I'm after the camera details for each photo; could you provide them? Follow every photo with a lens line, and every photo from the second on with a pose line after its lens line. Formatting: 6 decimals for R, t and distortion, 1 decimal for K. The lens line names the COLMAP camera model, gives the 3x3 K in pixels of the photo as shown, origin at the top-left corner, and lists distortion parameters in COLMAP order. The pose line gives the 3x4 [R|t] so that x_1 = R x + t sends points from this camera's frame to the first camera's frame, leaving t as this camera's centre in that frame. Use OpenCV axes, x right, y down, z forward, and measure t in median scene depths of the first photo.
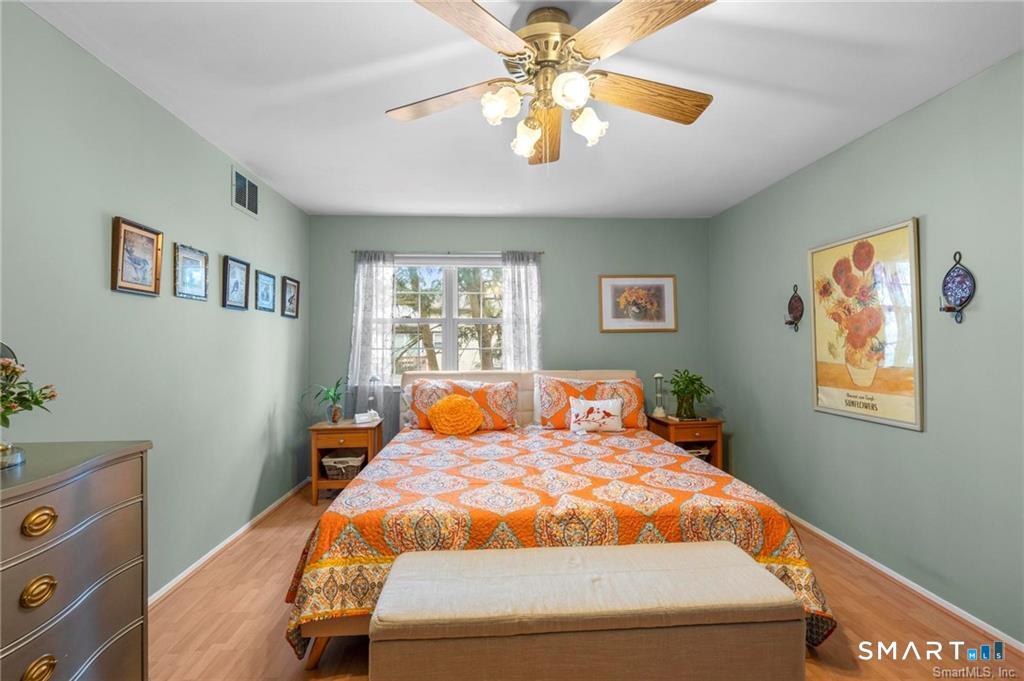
lens RADIAL K [[468.3, 0, 508.9], [0, 468.3, 337.8], [0, 0, 1]] dist [-0.007511, 0.003632]
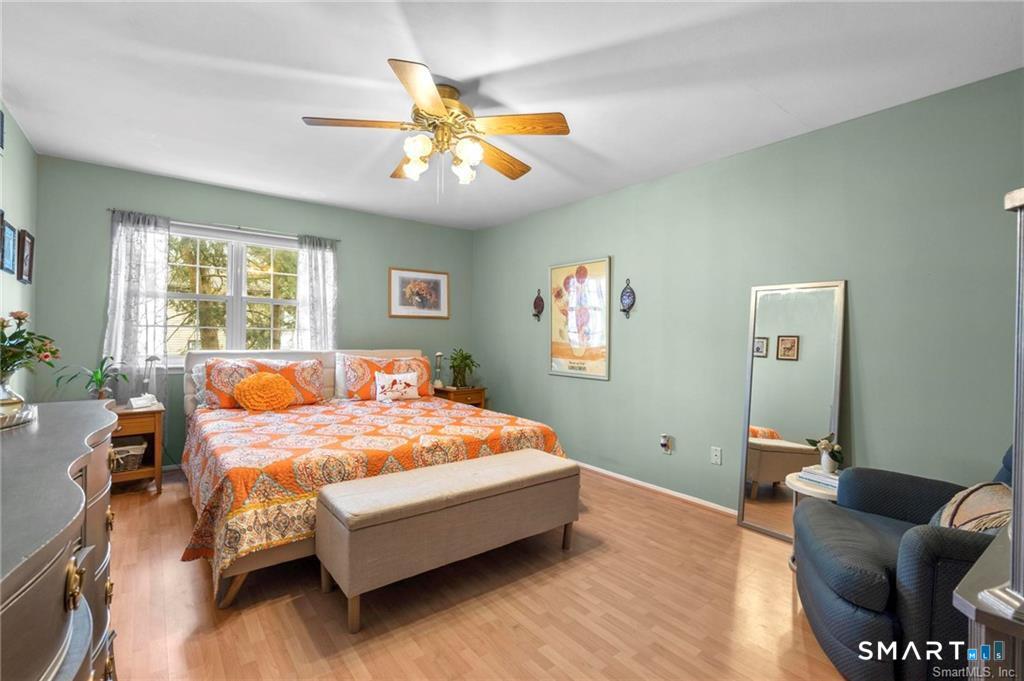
lens RADIAL K [[468.3, 0, 513.6], [0, 468.3, 339.1], [0, 0, 1]] dist [-0.007511, 0.003632]
pose [[0.820962, 0.013455, 0.570824, -0.263516], [-0.027633, 0.999487, 0.016183, 0.019147], [-0.570314, -0.029059, 0.820913, -0.145509]]
